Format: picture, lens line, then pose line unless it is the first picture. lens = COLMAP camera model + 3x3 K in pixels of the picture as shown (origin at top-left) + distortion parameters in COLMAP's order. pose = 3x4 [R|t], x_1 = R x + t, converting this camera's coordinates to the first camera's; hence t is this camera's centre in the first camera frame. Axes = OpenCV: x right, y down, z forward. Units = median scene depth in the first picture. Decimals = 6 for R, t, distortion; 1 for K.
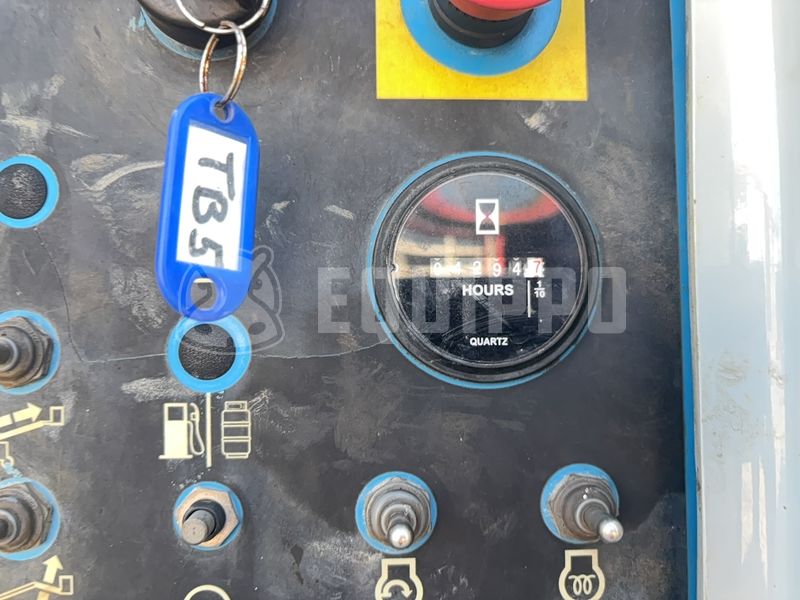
lens RADIAL K [[613.0, 0, 400.0], [0, 613.0, 300.0], [0, 0, 1]] dist [0.014025, -0.006845]
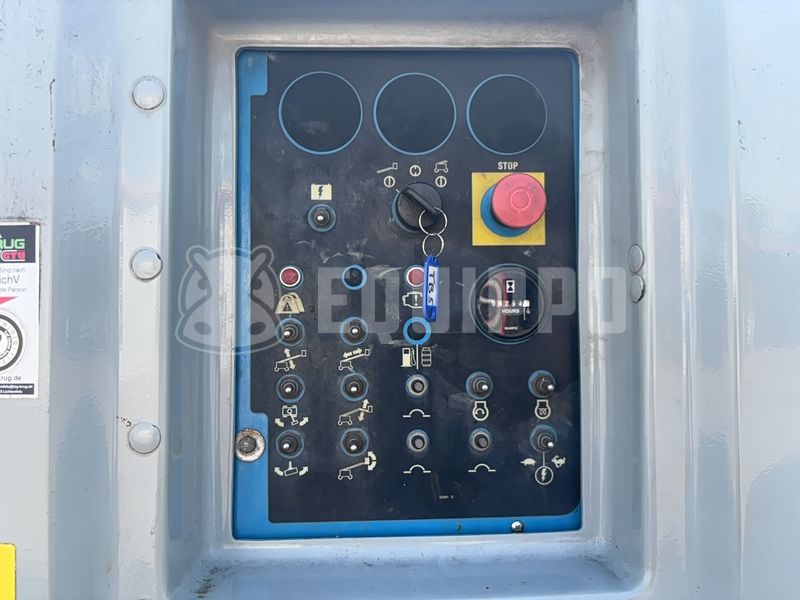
lens RADIAL K [[613.0, 0, 400.0], [0, 613.0, 300.0], [0, 0, 1]] dist [0.014025, -0.006845]
pose [[0.973202, -0.004545, -0.229909, 0.301632], [0.005974, 0.999967, 0.005519, -0.086861], [0.229876, -0.006745, 0.973196, -1.961676]]
